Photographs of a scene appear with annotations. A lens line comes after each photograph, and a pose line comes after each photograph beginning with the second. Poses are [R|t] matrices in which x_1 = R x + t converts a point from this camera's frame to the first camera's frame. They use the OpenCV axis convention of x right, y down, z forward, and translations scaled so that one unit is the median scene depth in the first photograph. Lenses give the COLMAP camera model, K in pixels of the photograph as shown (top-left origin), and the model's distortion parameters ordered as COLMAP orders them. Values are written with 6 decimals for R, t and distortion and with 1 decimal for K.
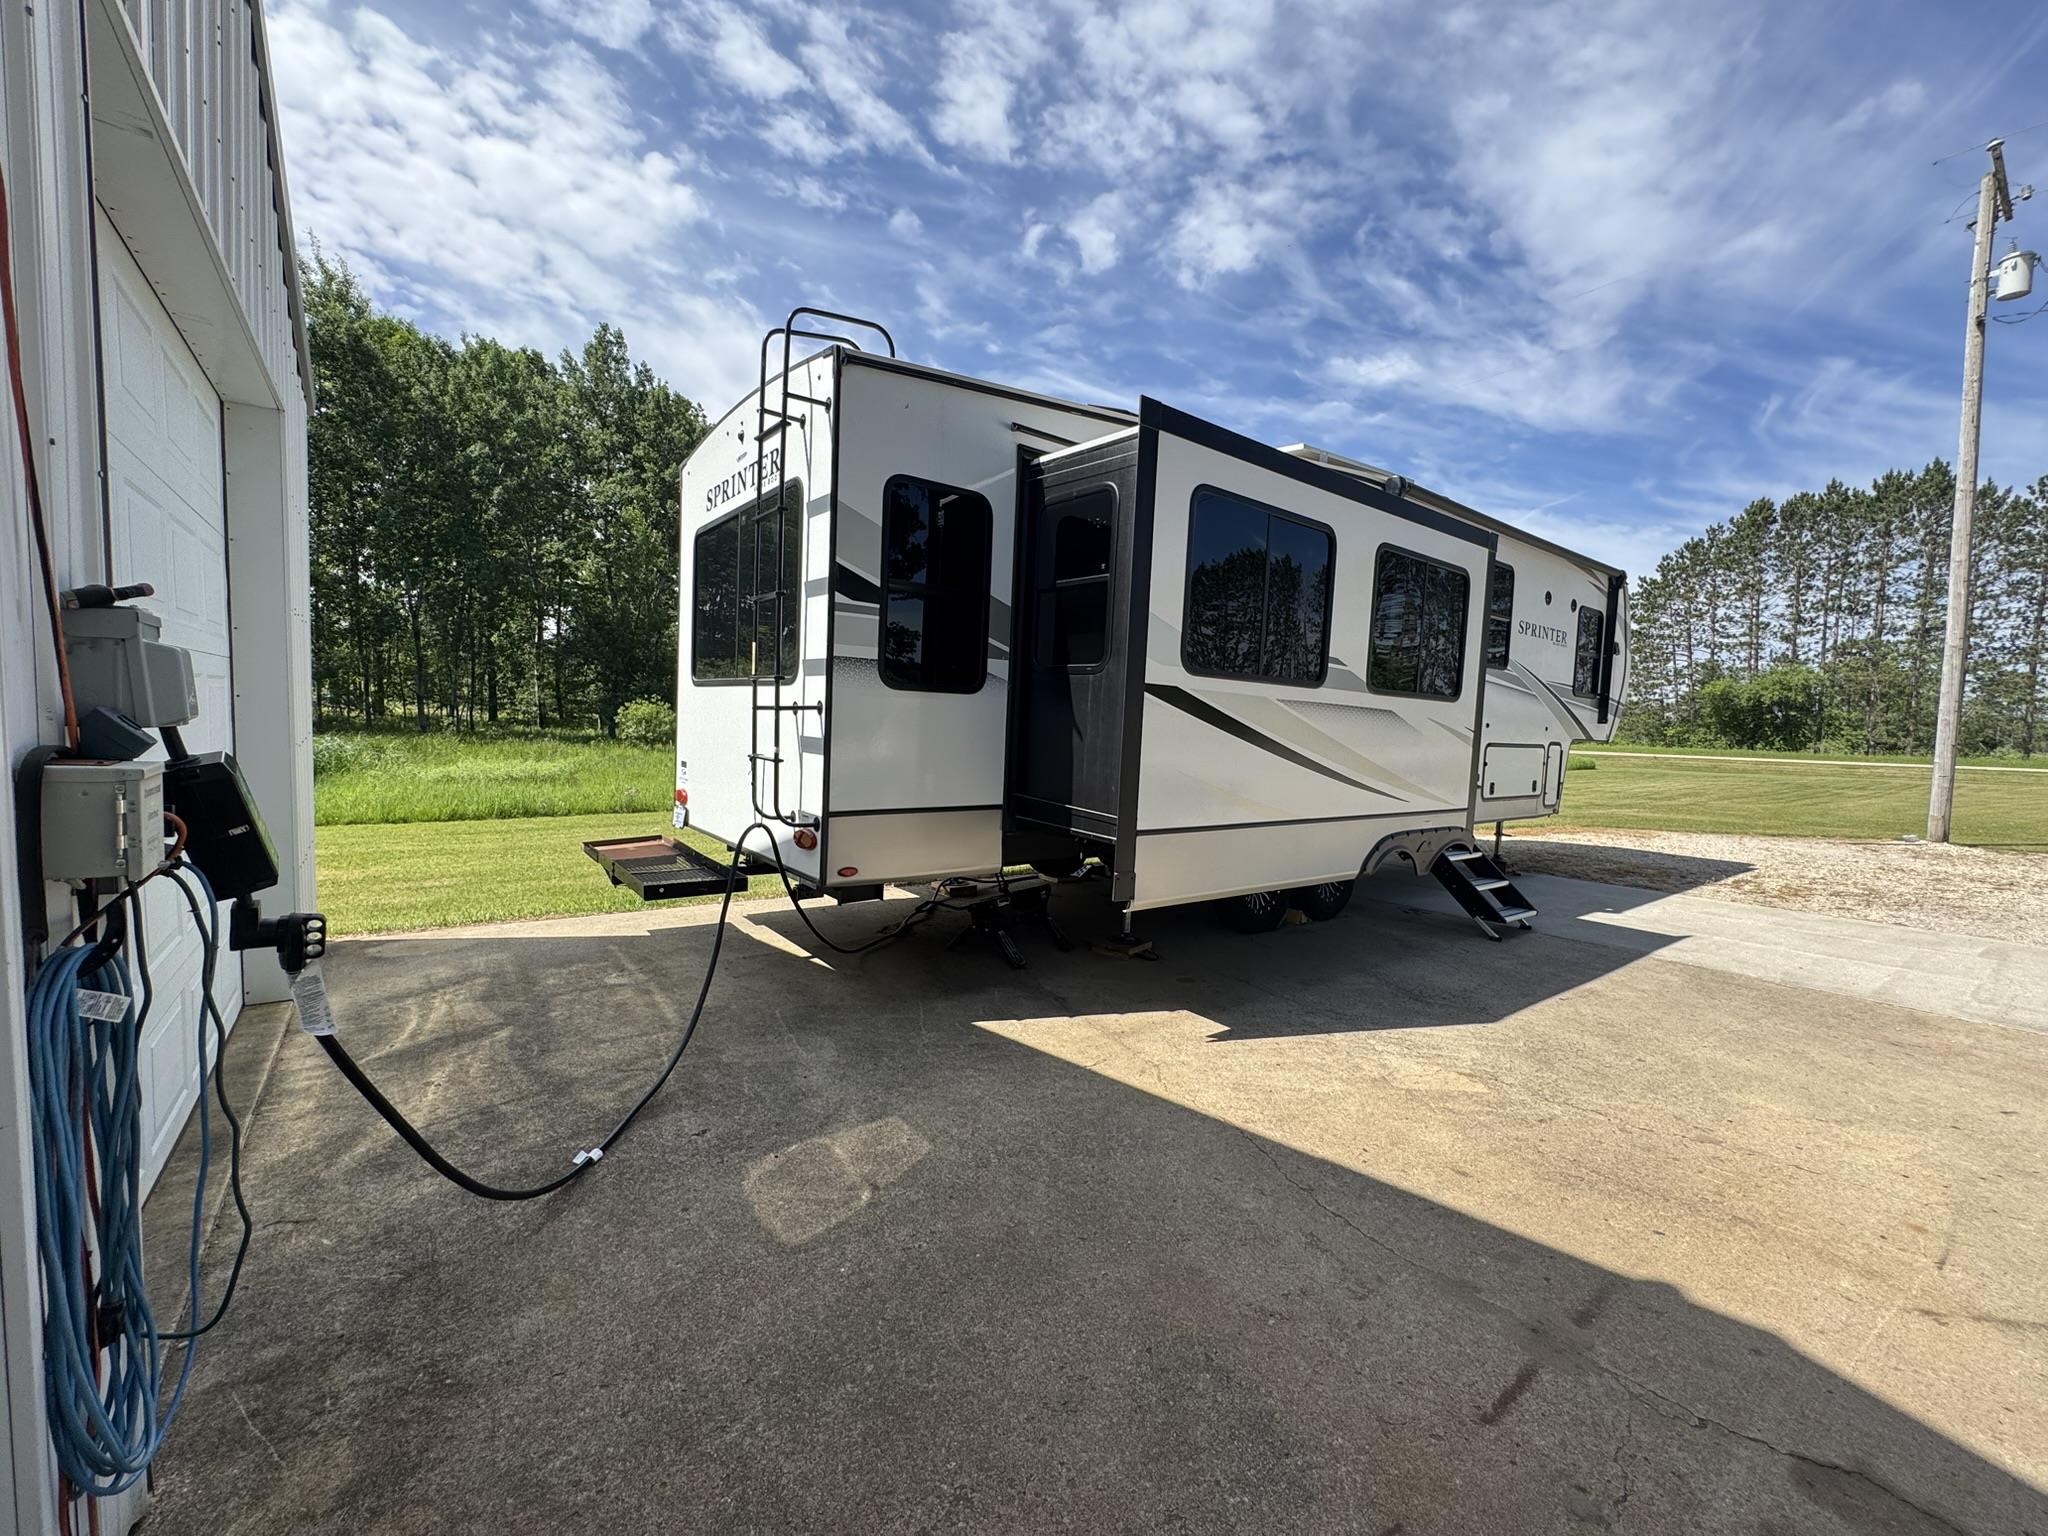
lens RADIAL K [[817.6, 0, 1023.5], [0, 817.6, 770.6], [0, 0, 1]] dist [-0.002863, 0.000458]
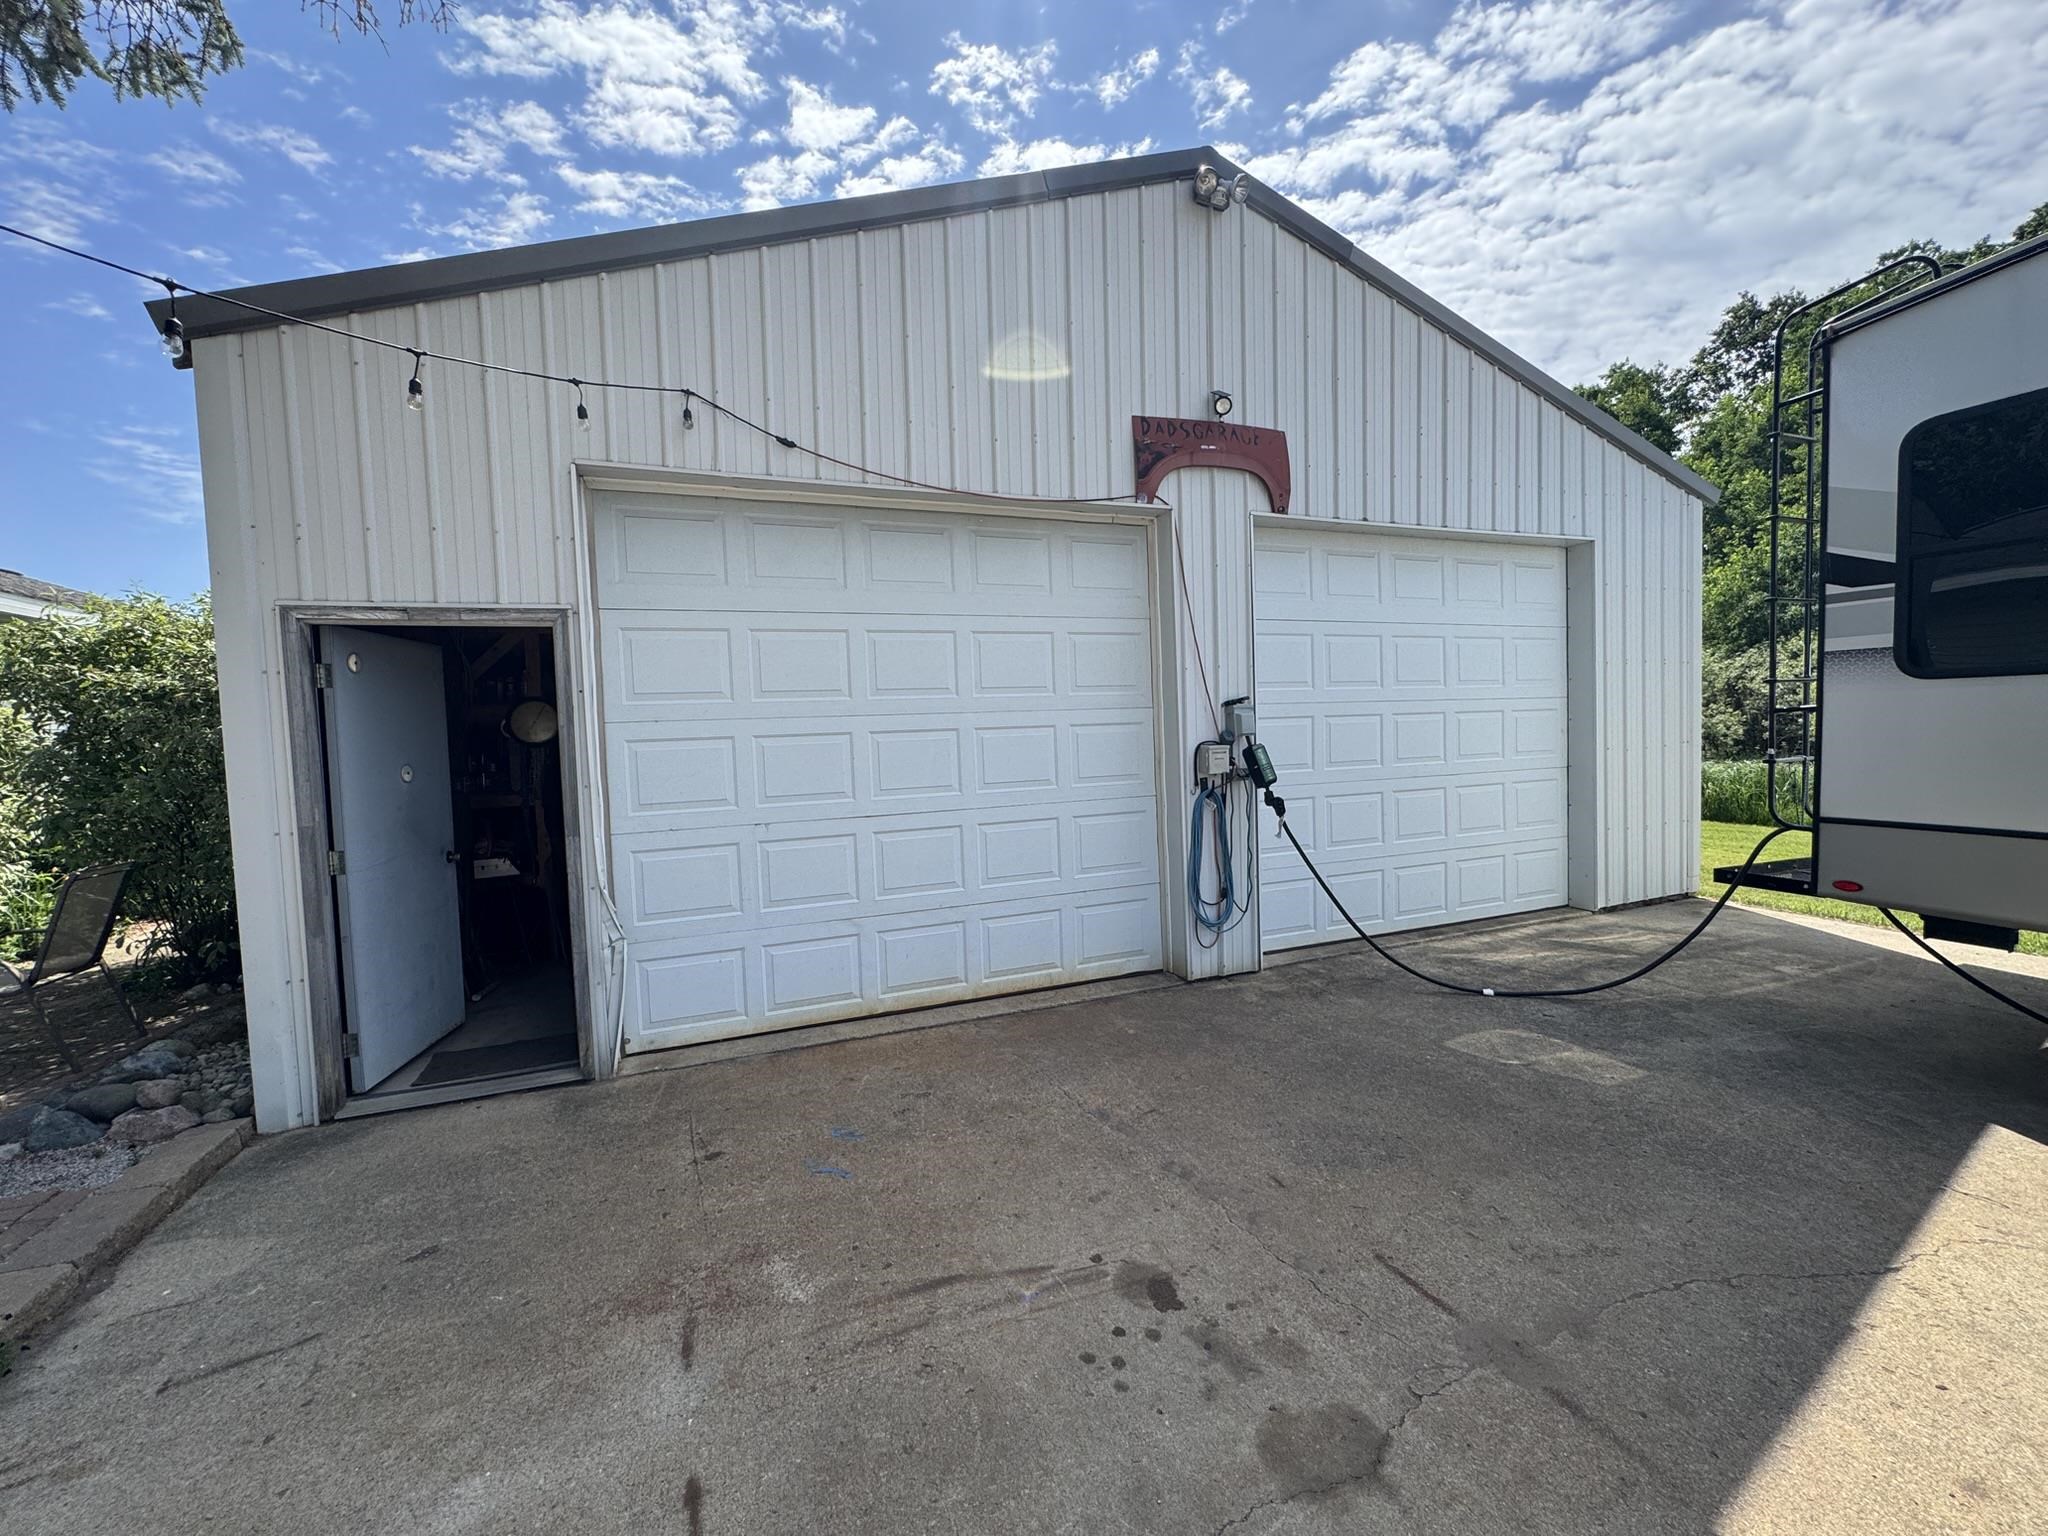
lens RADIAL K [[817.6, 0, 1022.4], [0, 817.6, 769.6], [0, 0, 1]] dist [-0.002863, 0.000458]
pose [[-0.276847, 0.018359, -0.960739, 1.215510], [-0.045376, 0.998452, 0.032155, 0.010299], [0.959842, 0.052496, -0.275586, 0.485868]]
